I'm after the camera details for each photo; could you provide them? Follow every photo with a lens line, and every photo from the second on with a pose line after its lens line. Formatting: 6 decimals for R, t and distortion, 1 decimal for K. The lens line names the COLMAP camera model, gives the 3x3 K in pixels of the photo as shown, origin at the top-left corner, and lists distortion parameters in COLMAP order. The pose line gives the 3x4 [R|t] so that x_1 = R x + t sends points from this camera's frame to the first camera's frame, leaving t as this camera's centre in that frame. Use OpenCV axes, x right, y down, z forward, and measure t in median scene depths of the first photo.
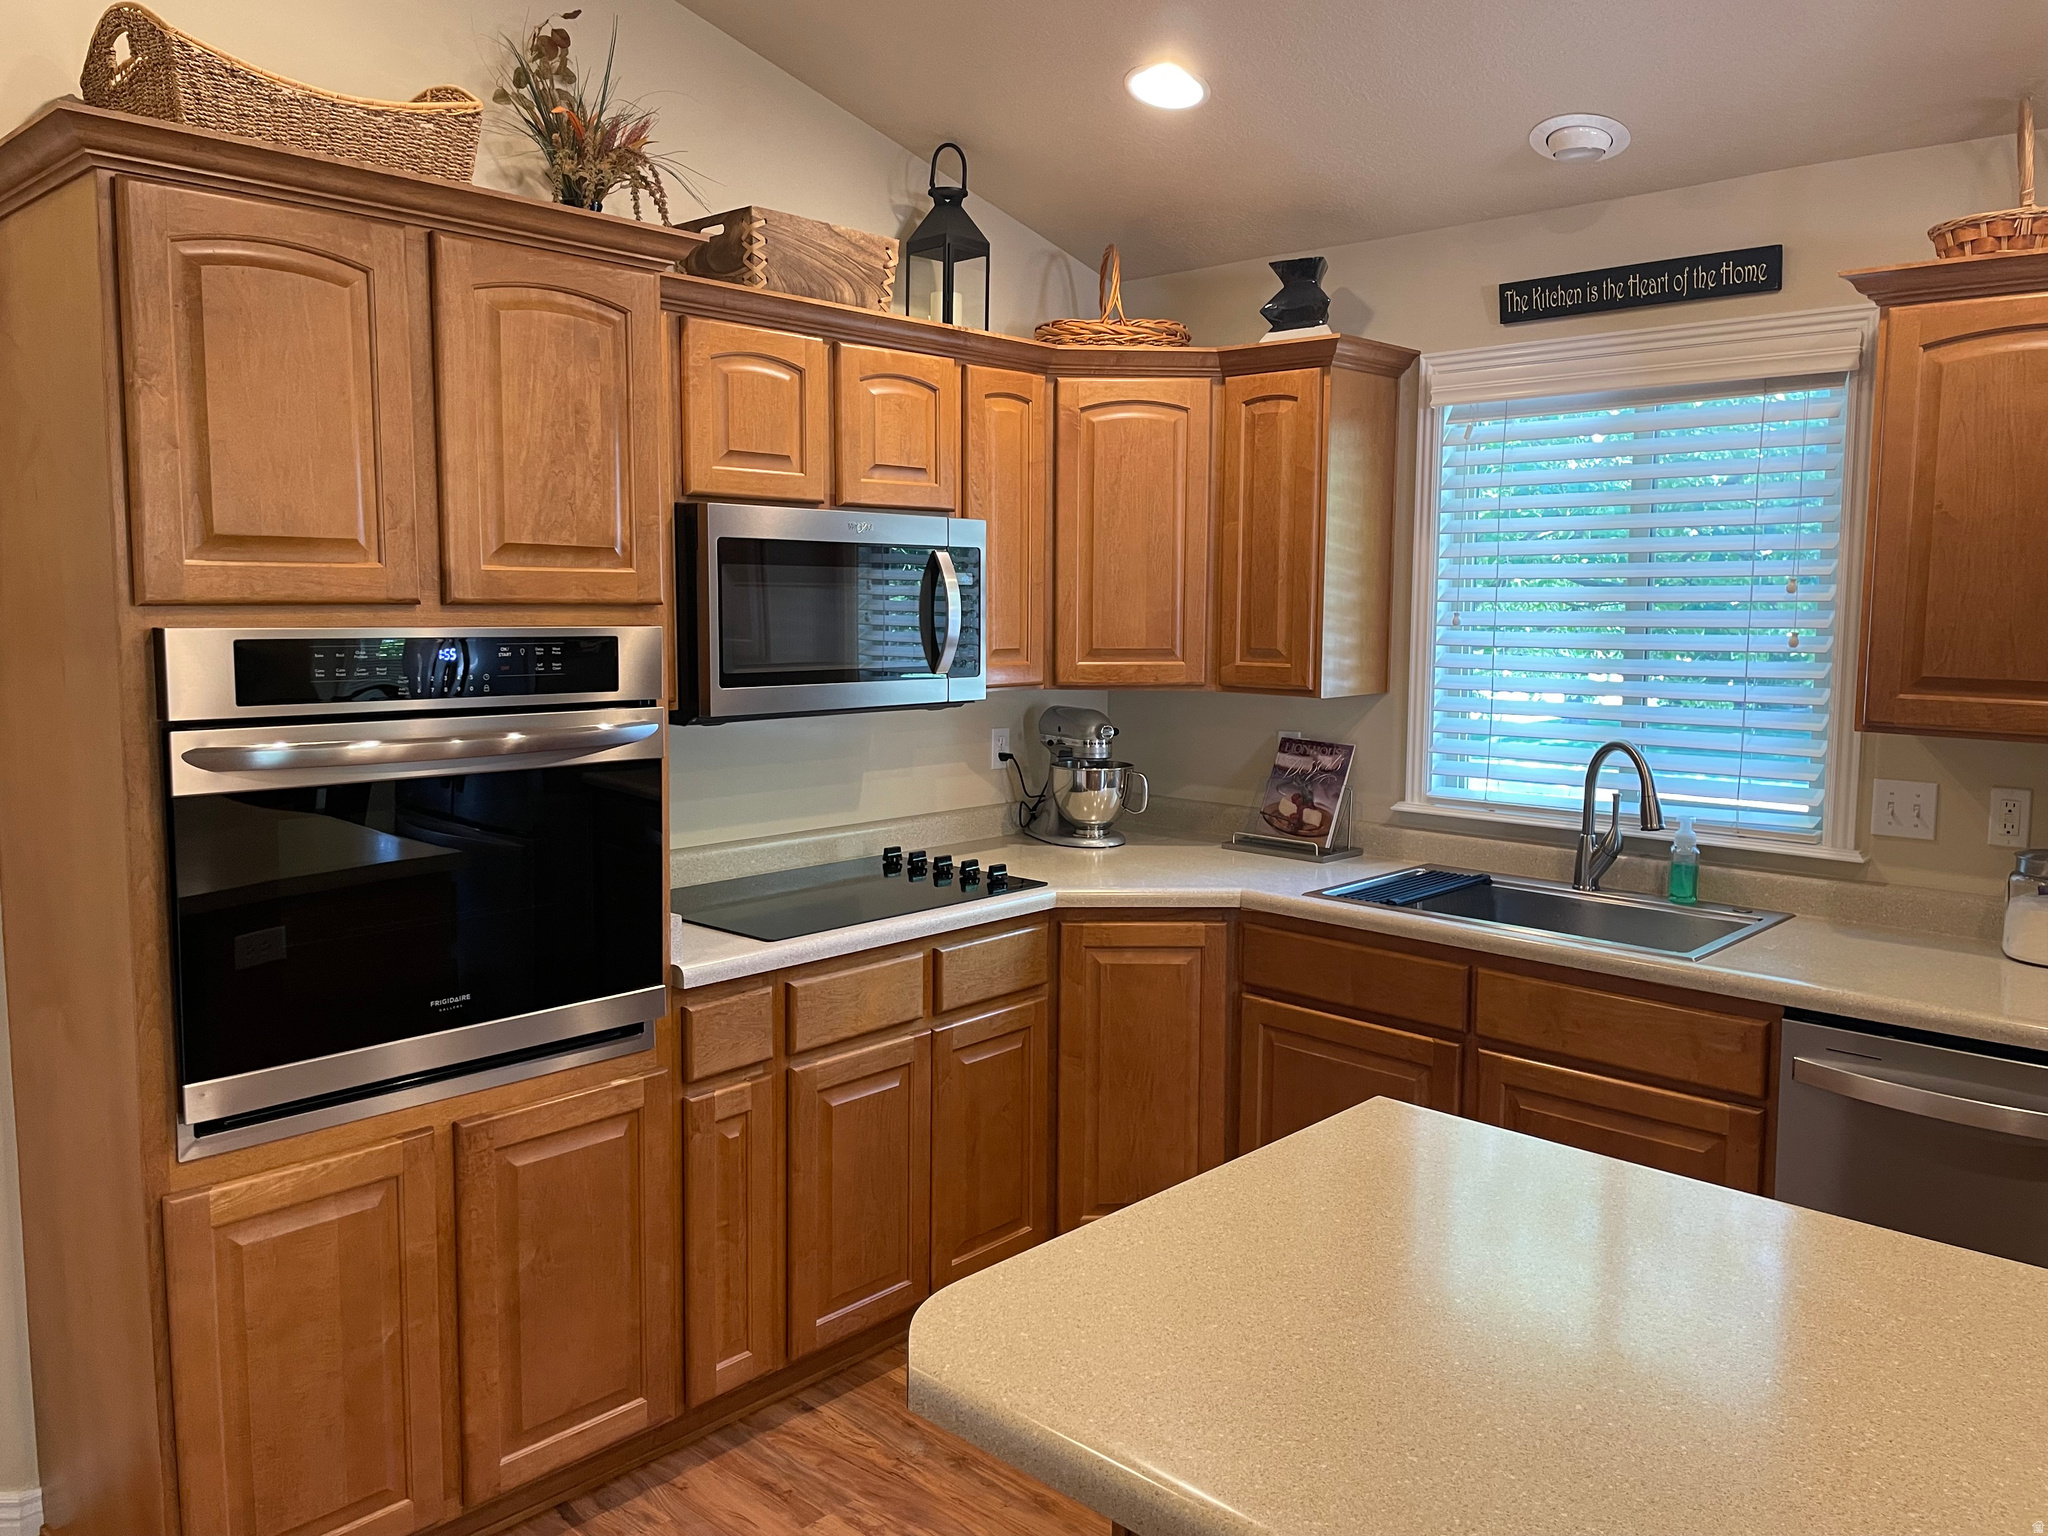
lens RADIAL K [[1540.5, 0, 1038.9], [0, 1540.5, 739.5], [0, 0, 1]] dist [0.089224, -0.112748]
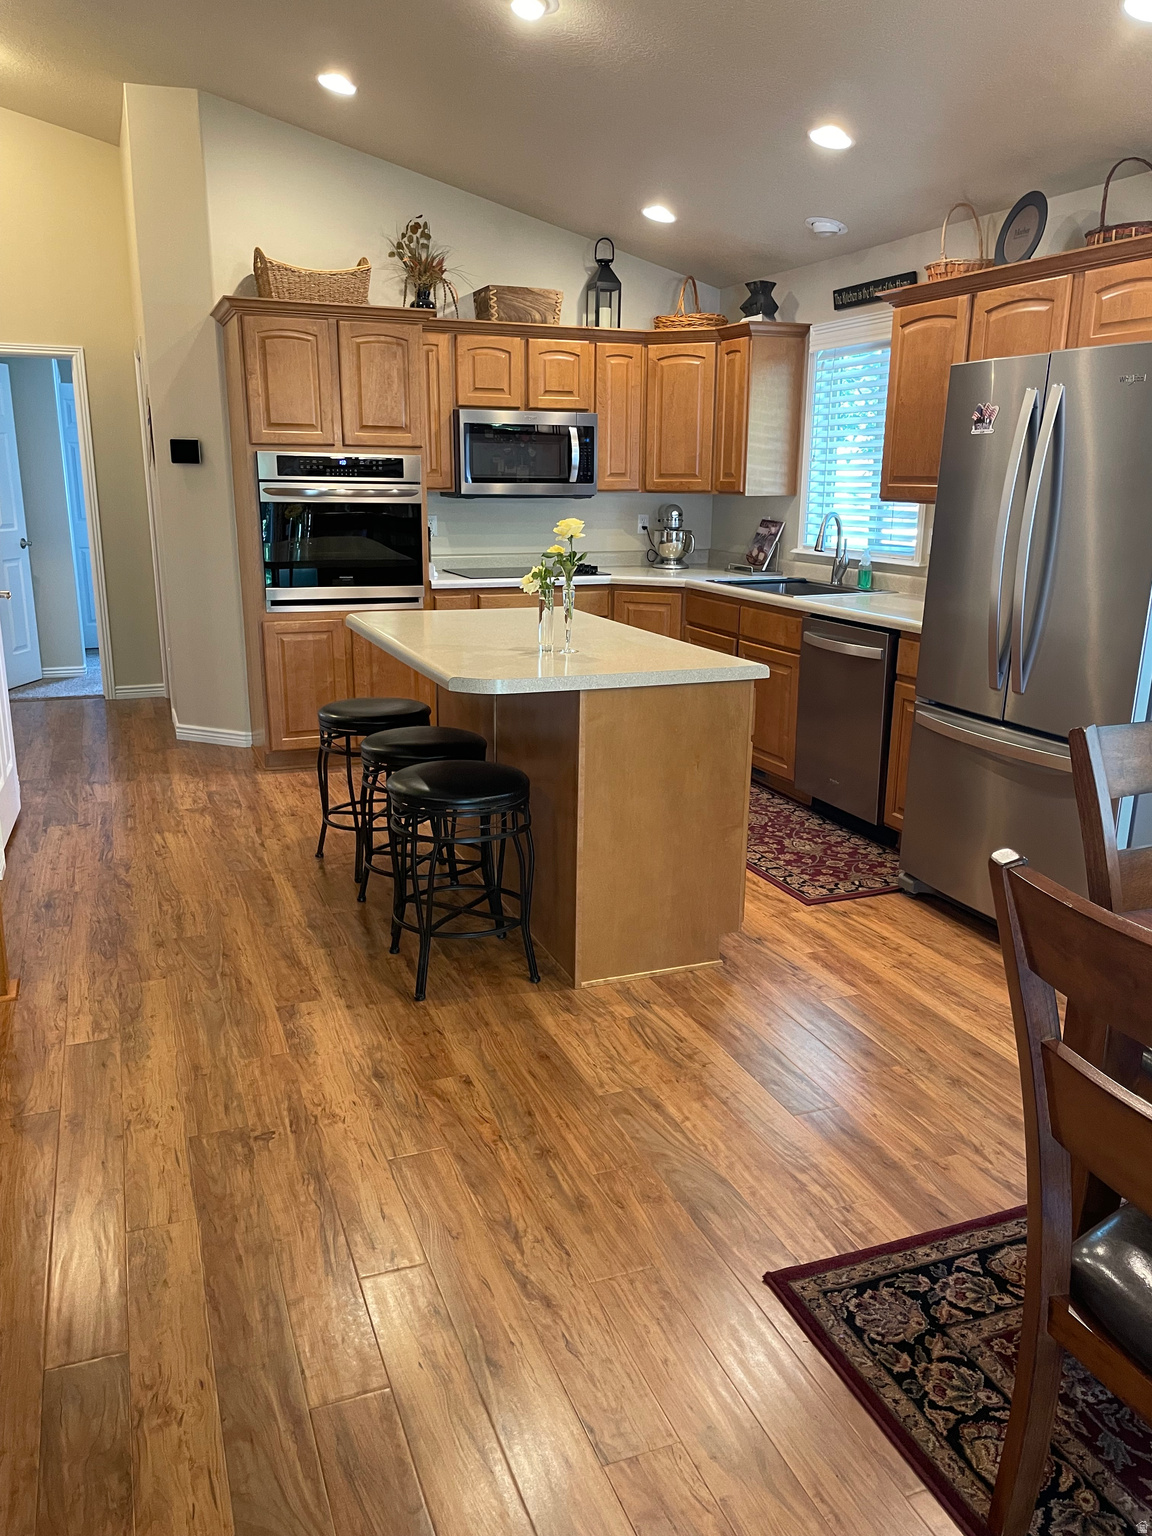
lens RADIAL K [[1155.4, 0, 581.8], [0, 1155.4, 769.5], [0, 0, 1]] dist [0.089224, -0.112748]
pose [[0.903400, 0.106108, -0.415463, 0.845876], [-0.041960, 0.986125, 0.160615, 0.121668], [0.426741, -0.127666, 0.895318, -0.747871]]
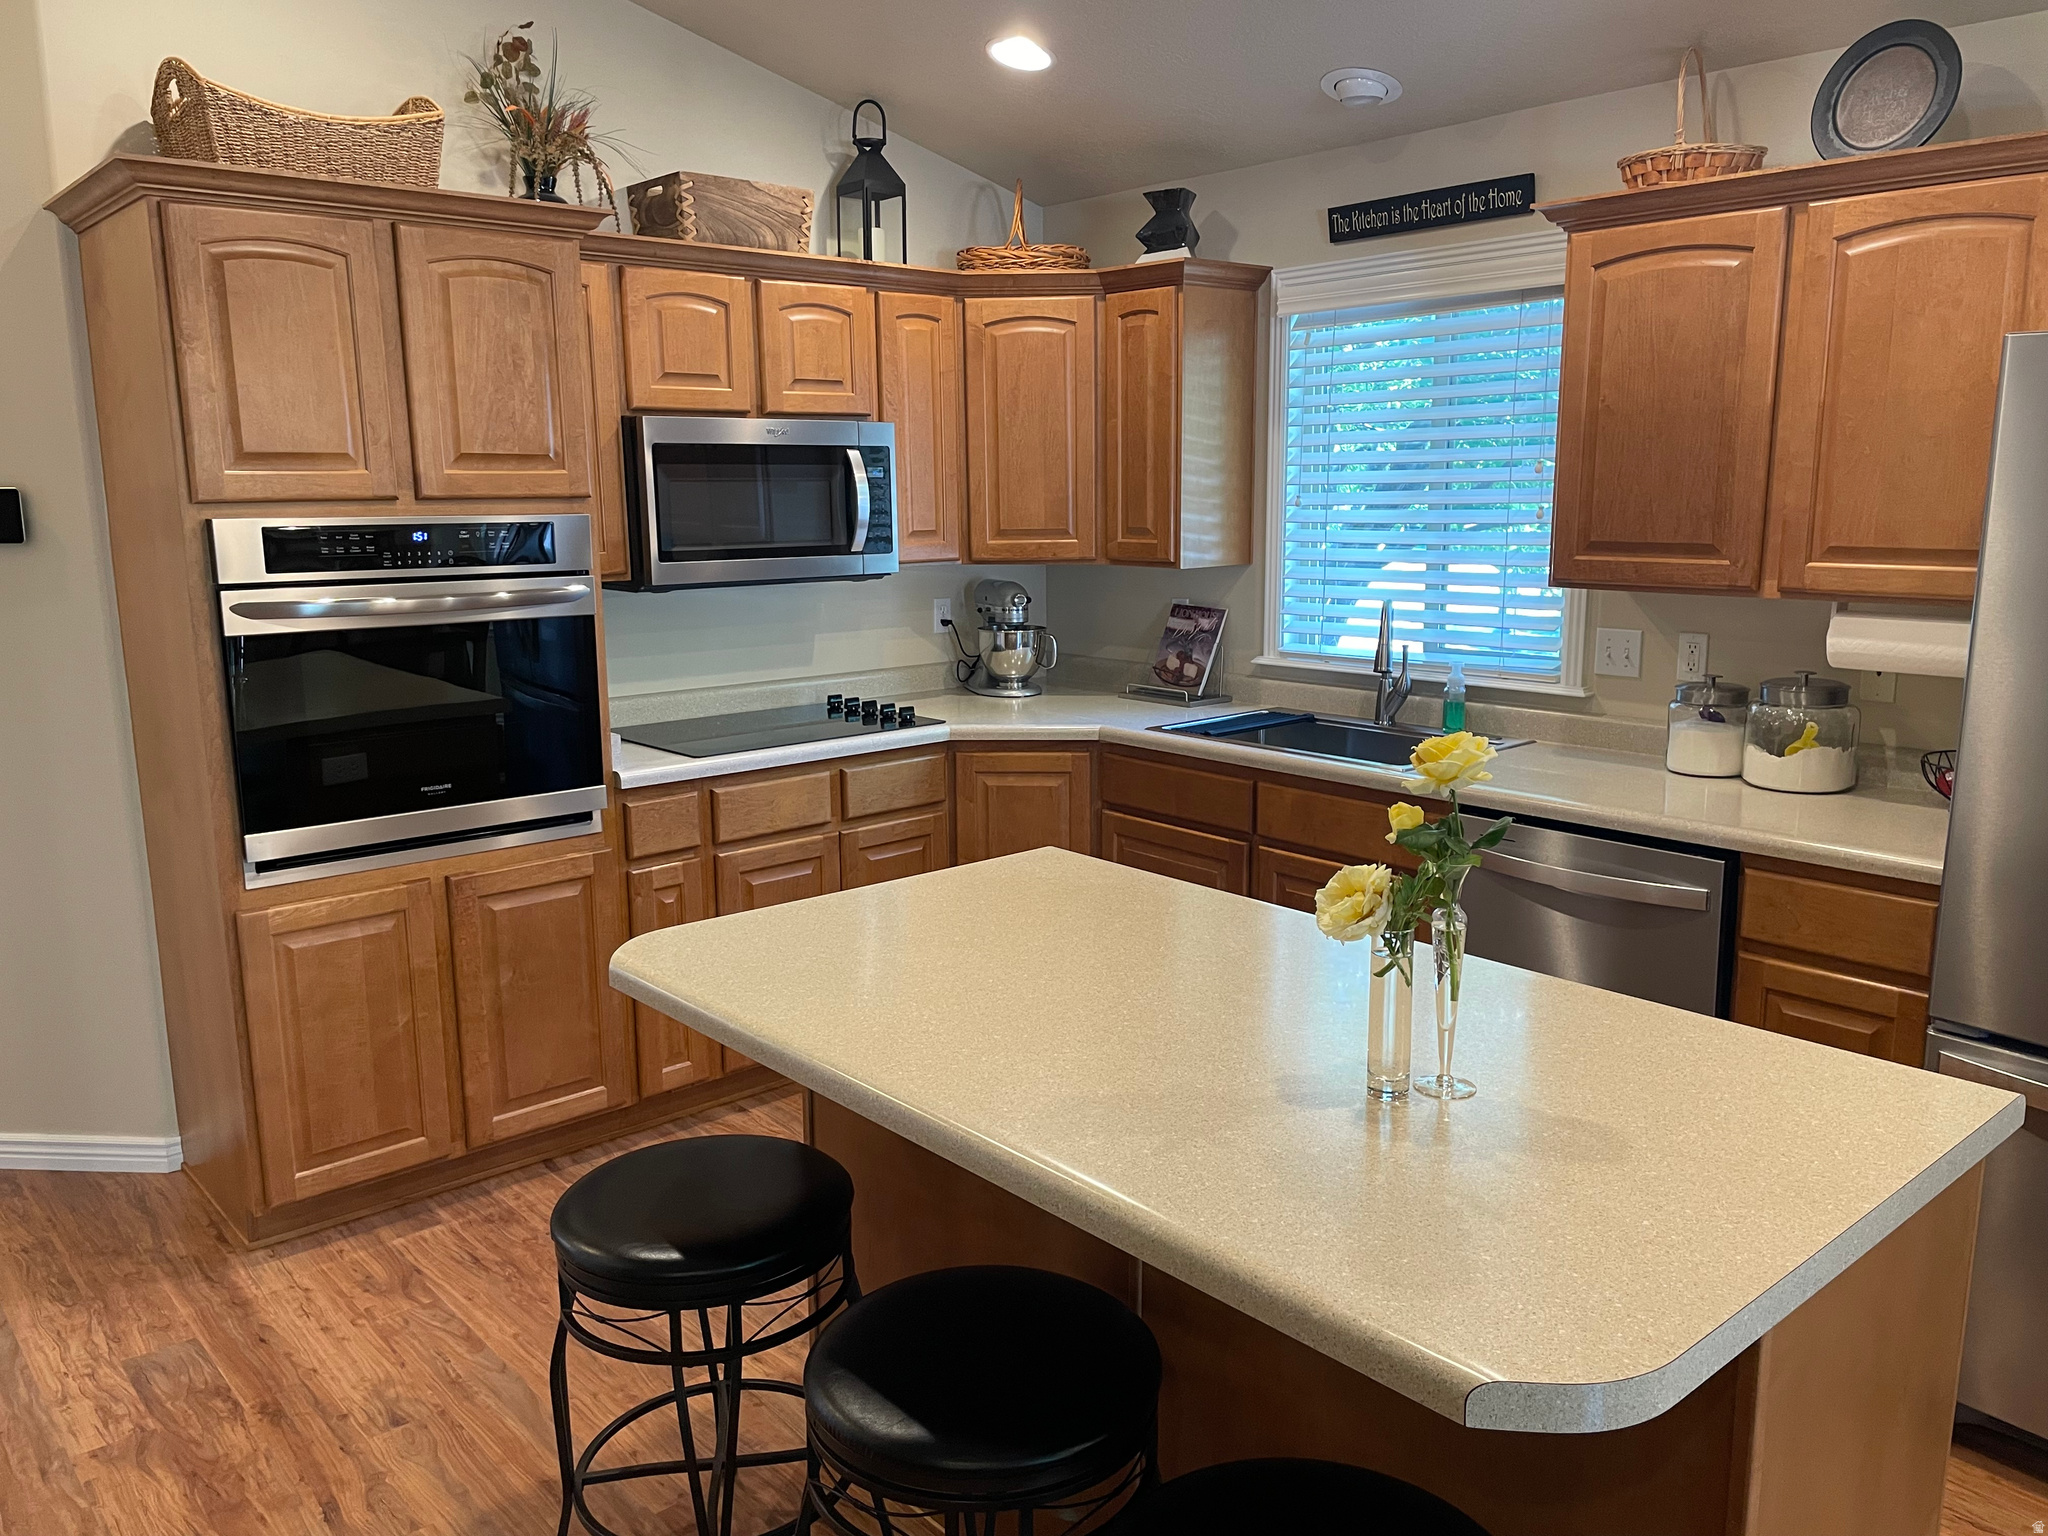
lens RADIAL K [[1540.5, 0, 1040.3], [0, 1540.5, 759.6], [0, 0, 1]] dist [0.089224, -0.112748]
pose [[0.994732, 0.001431, -0.102504, 0.239632], [0.007266, 0.996404, 0.084414, 0.022993], [0.102256, -0.084715, 0.991144, -0.254897]]
